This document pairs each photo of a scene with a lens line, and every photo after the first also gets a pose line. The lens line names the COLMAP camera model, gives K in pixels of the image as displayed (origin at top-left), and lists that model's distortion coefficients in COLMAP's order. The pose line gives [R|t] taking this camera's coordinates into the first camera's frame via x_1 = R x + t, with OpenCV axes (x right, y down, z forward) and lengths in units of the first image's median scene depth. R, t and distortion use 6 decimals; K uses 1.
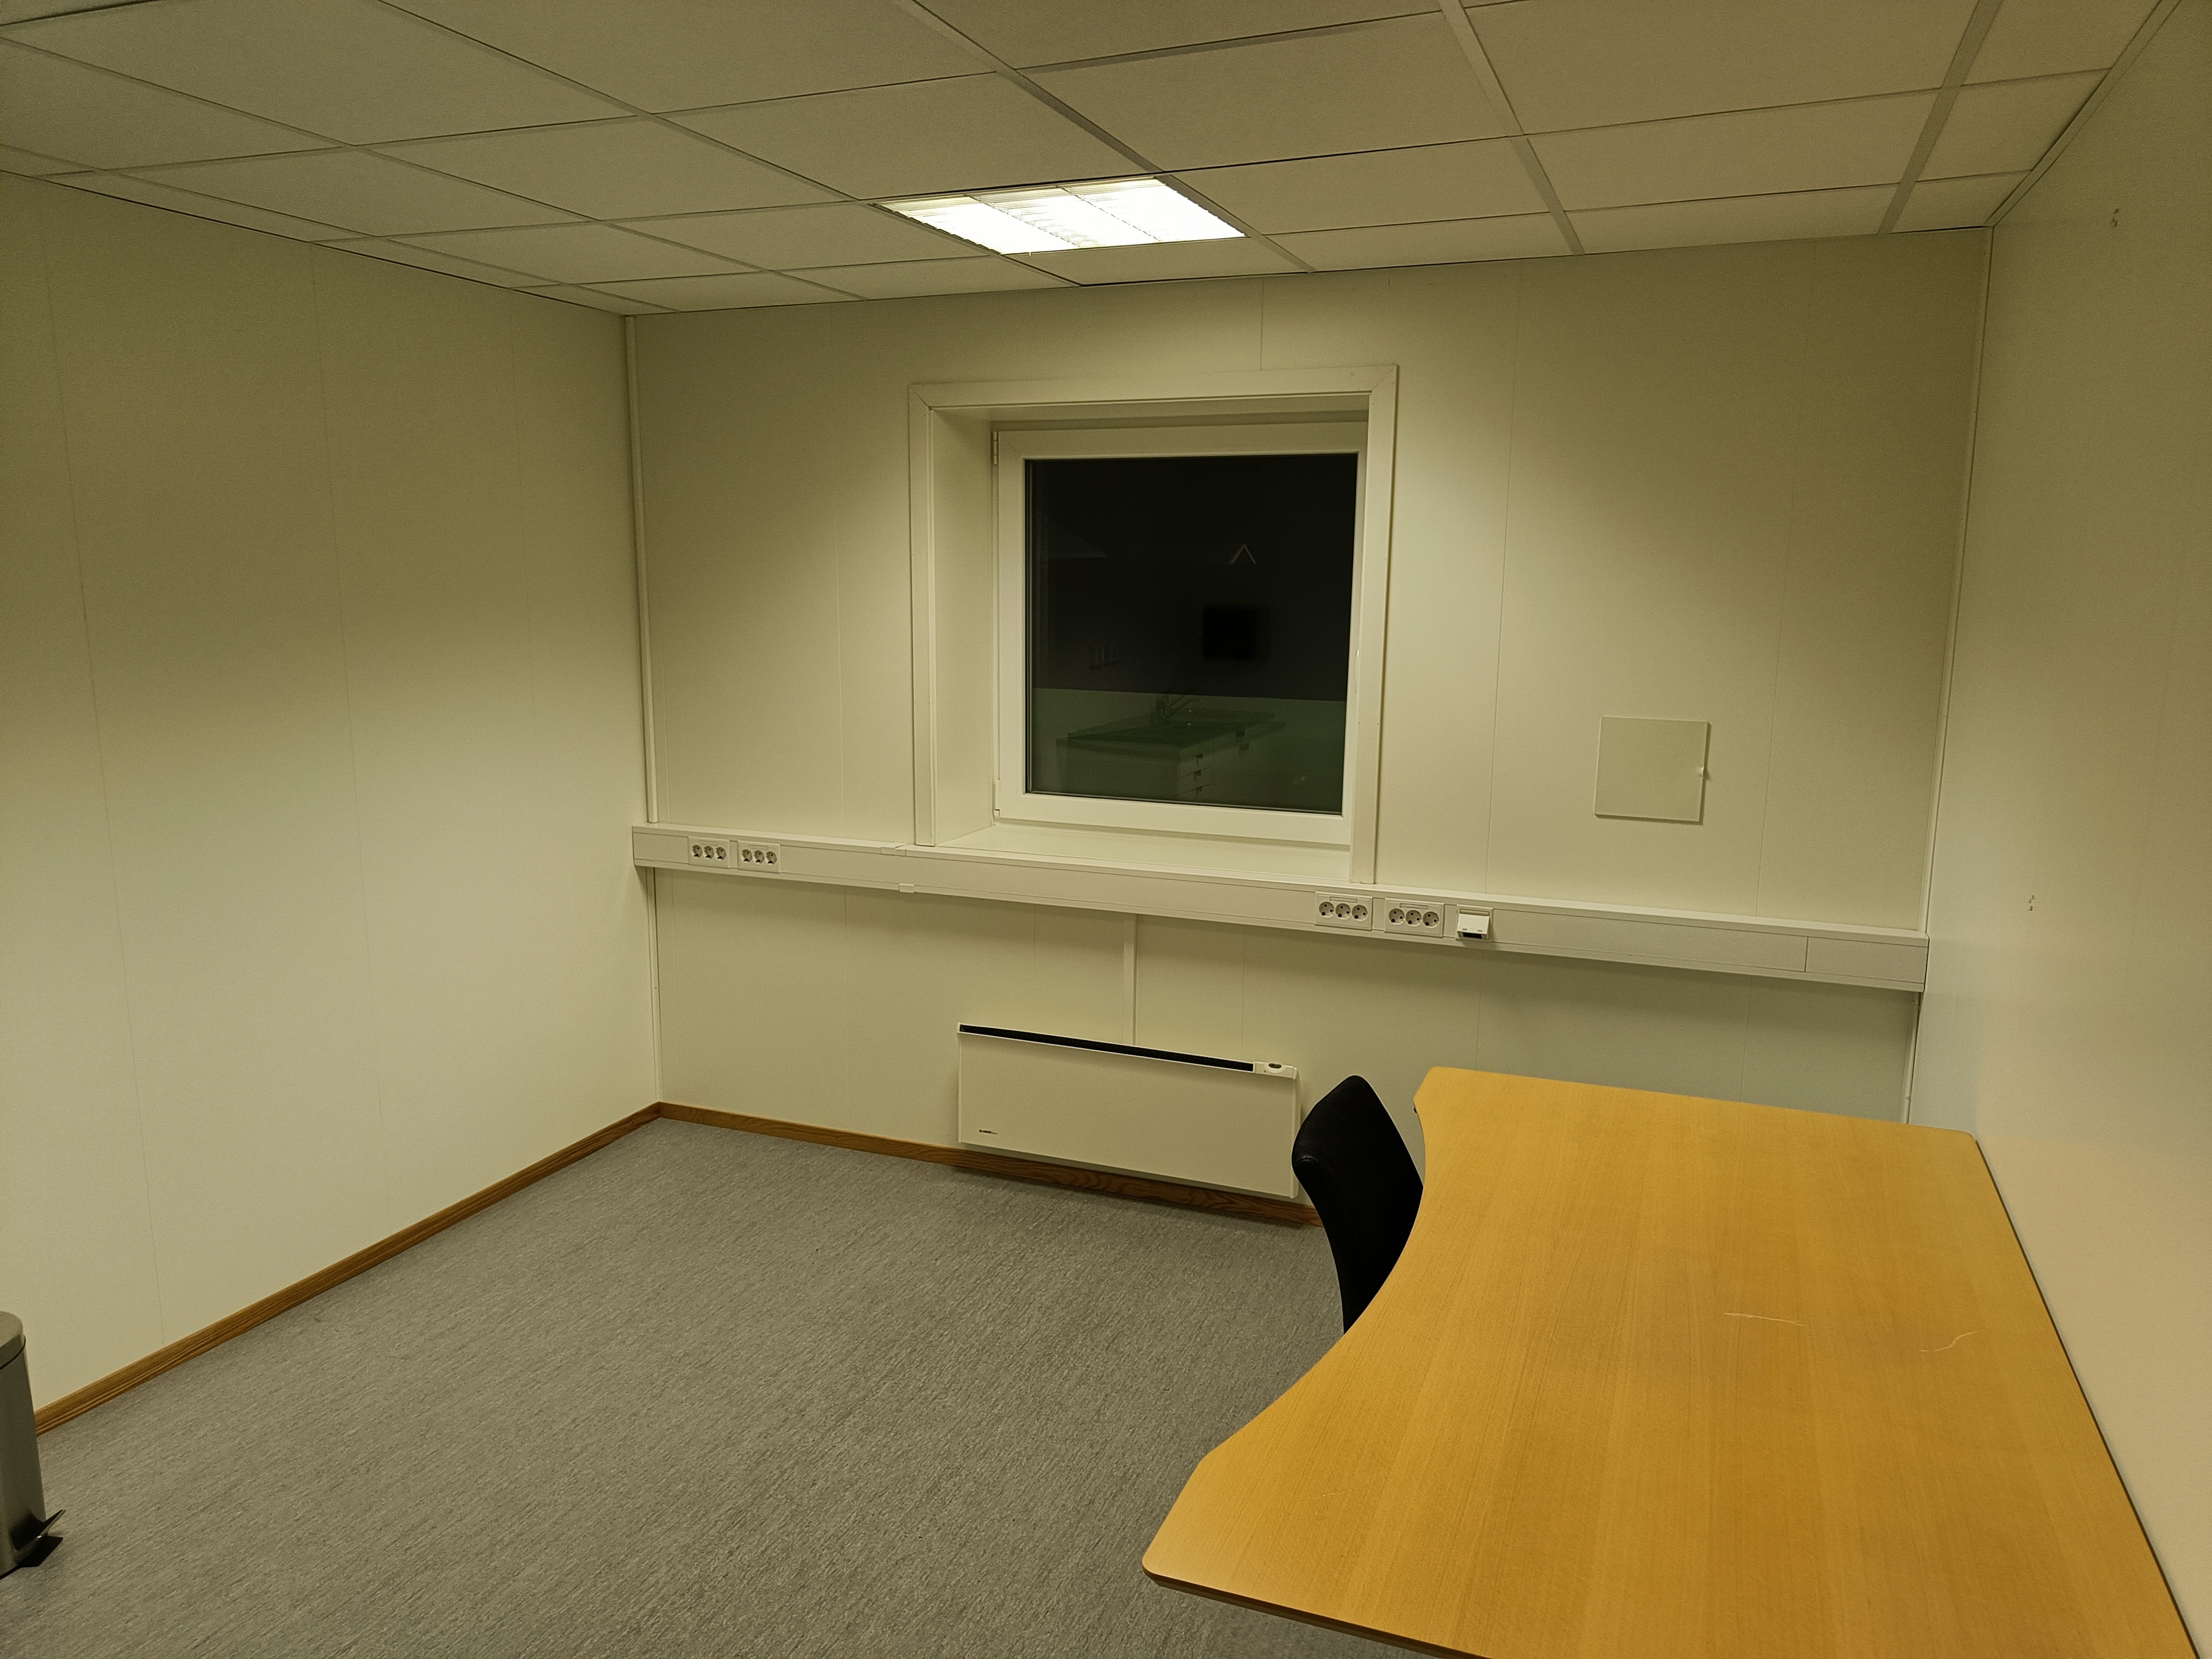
lens RADIAL K [[1553.9, 0, 1108.0], [0, 1553.9, 839.7], [0, 0, 1]] dist [0.022872, -0.001650]
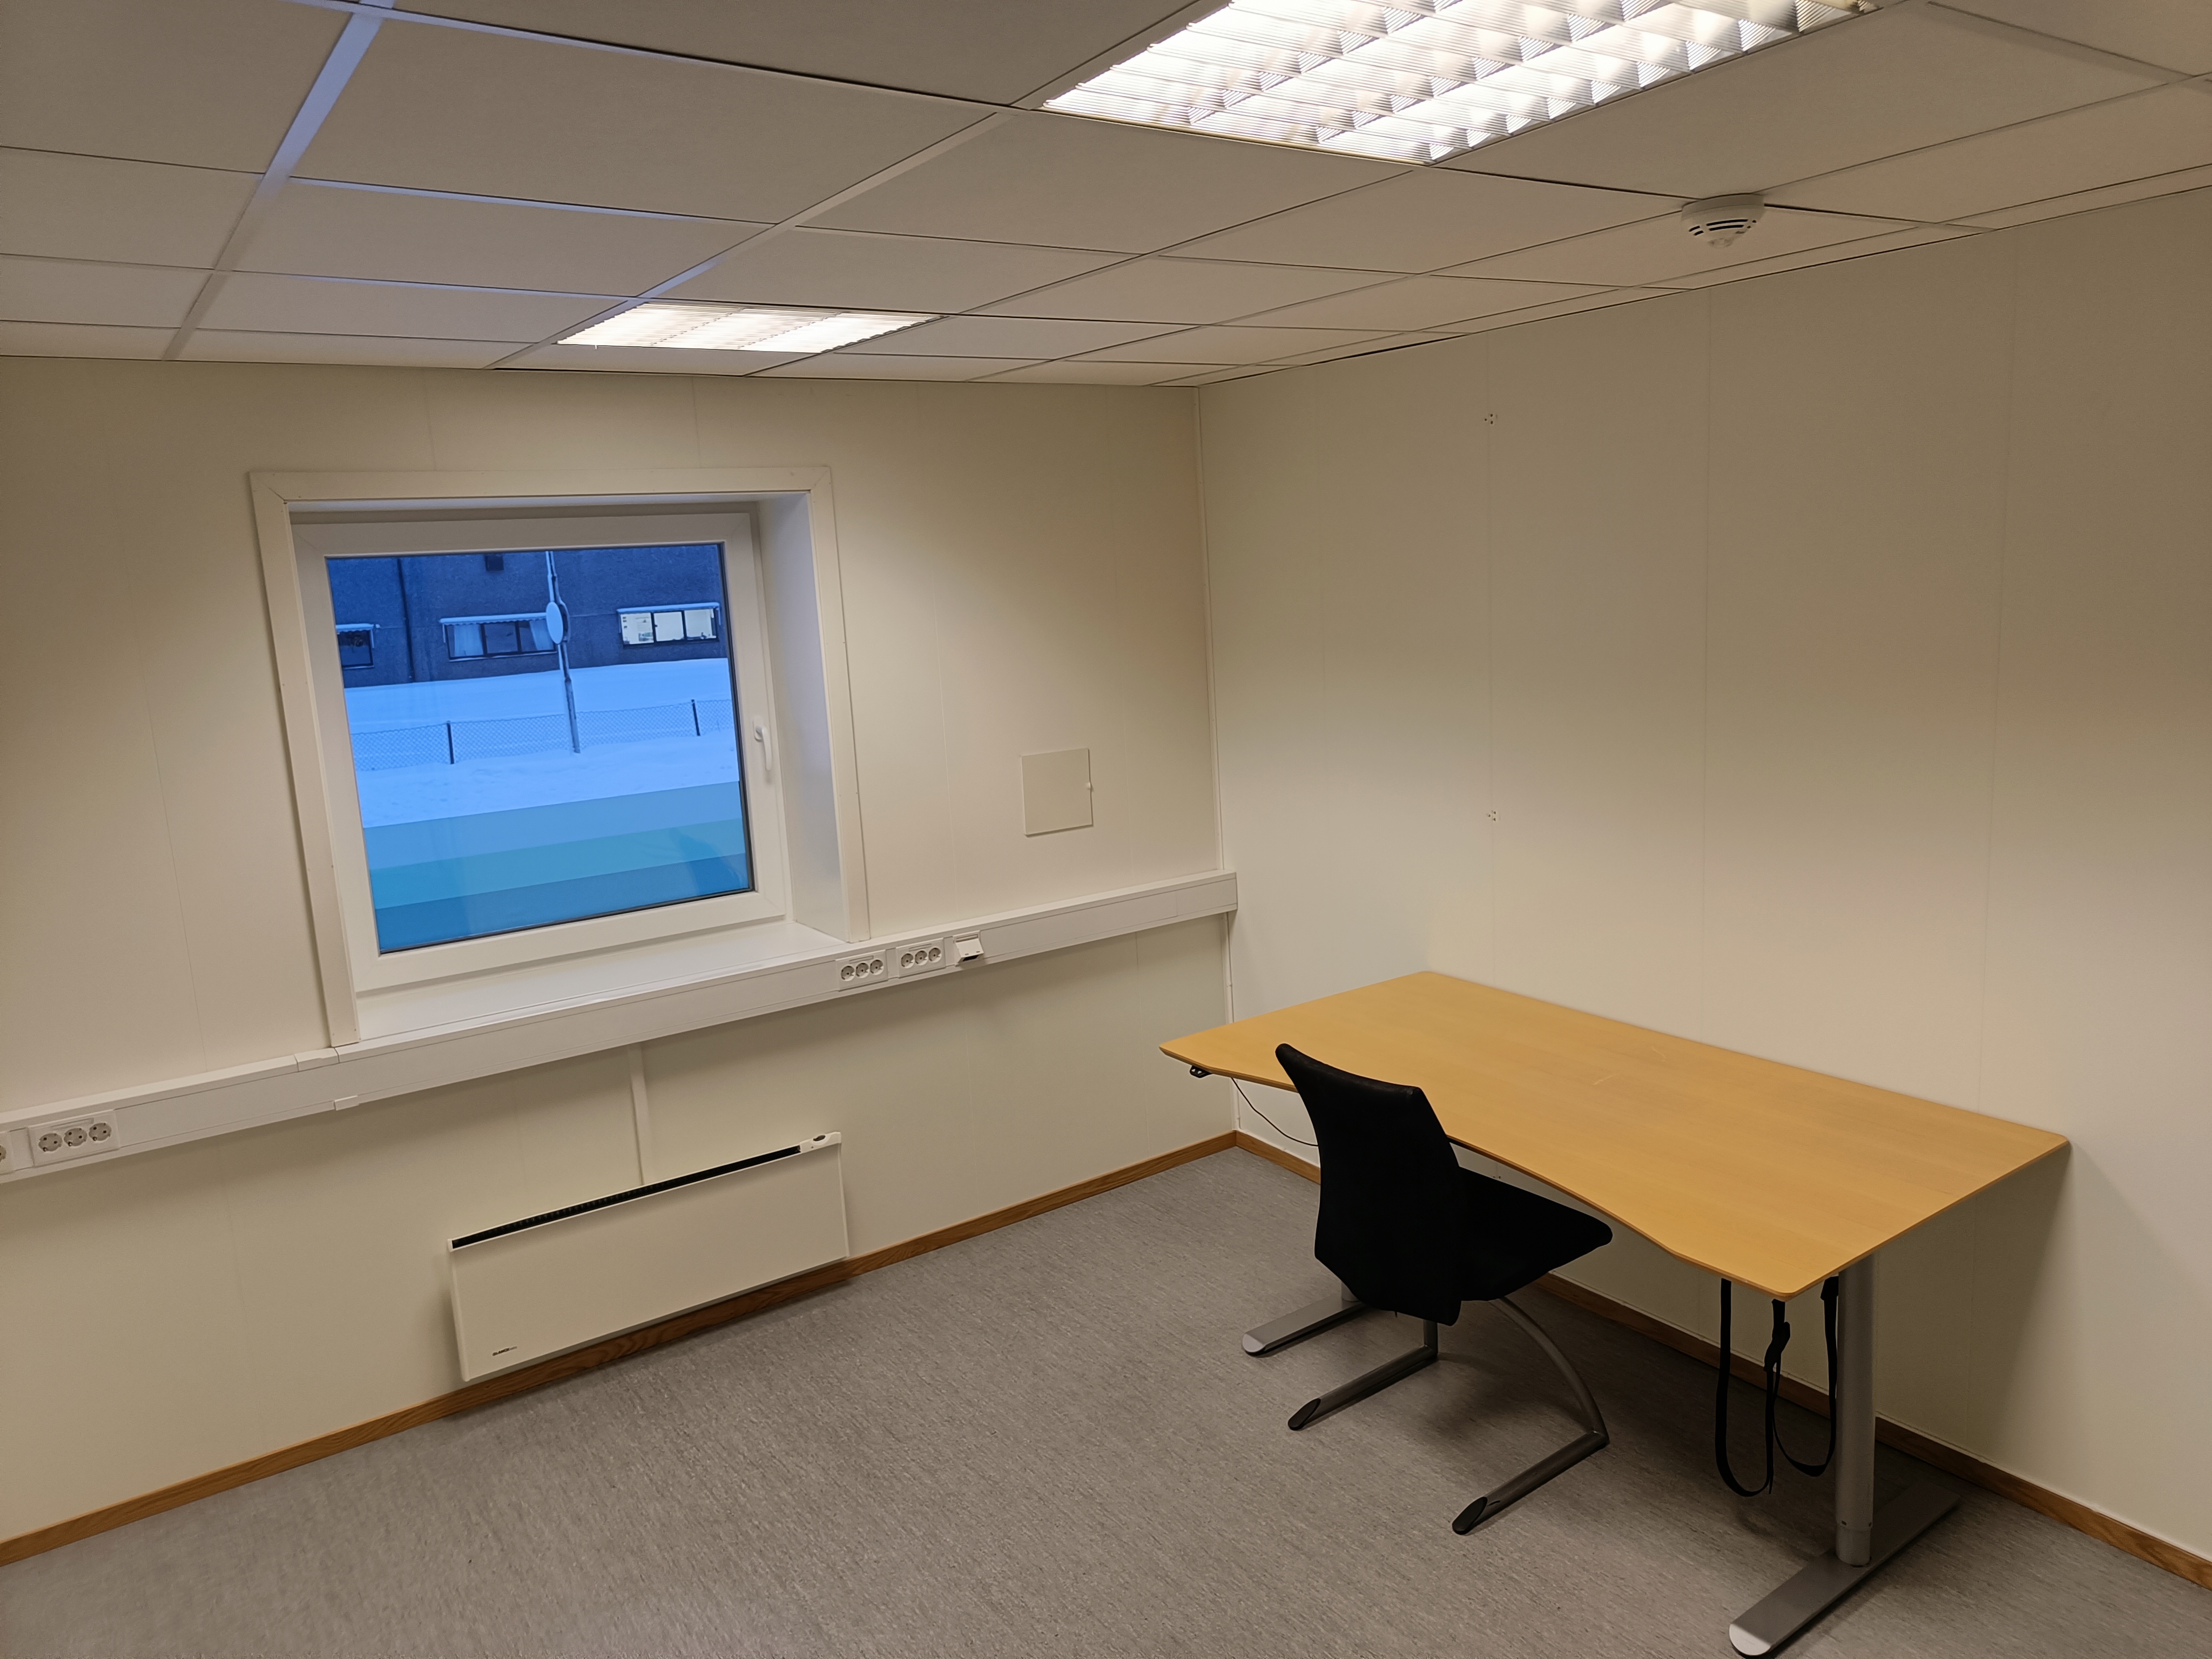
lens RADIAL K [[1524.9, 0, 1116.0], [0, 1524.9, 839.0], [0, 0, 1]] dist [0.013032, -0.003283]
pose [[0.539389, -0.184072, 0.821692, -0.560284], [0.209023, 0.974542, 0.081102, -0.084642], [-0.815701, 0.128007, 0.564132, 0.241227]]
